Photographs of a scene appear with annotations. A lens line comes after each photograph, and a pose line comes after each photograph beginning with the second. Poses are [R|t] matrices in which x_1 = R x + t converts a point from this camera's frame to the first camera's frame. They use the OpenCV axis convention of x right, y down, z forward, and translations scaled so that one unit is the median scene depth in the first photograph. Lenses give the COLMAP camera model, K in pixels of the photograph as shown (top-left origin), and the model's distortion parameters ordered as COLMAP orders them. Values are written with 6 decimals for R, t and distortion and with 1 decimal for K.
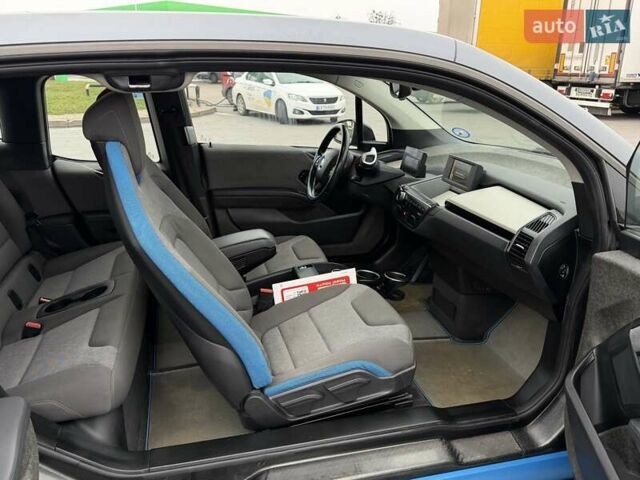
lens RADIAL K [[524.7, 0, 320.0], [0, 524.7, 240.0], [0, 0, 1]] dist [0.141433, -0.235839]
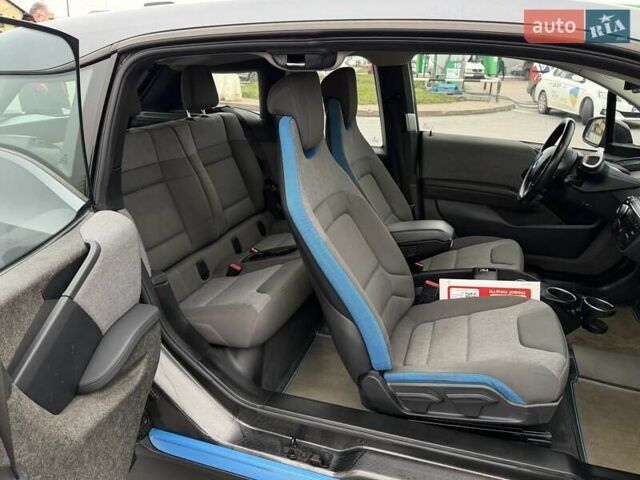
lens RADIAL K [[524.7, 0, 320.0], [0, 524.7, 240.0], [0, 0, 1]] dist [0.141433, -0.235839]
pose [[0.852553, 0.177831, -0.491456, 0.182873], [-0.174848, 0.983198, 0.052448, 0.002301], [0.492525, 0.041216, 0.869322, 0.047478]]
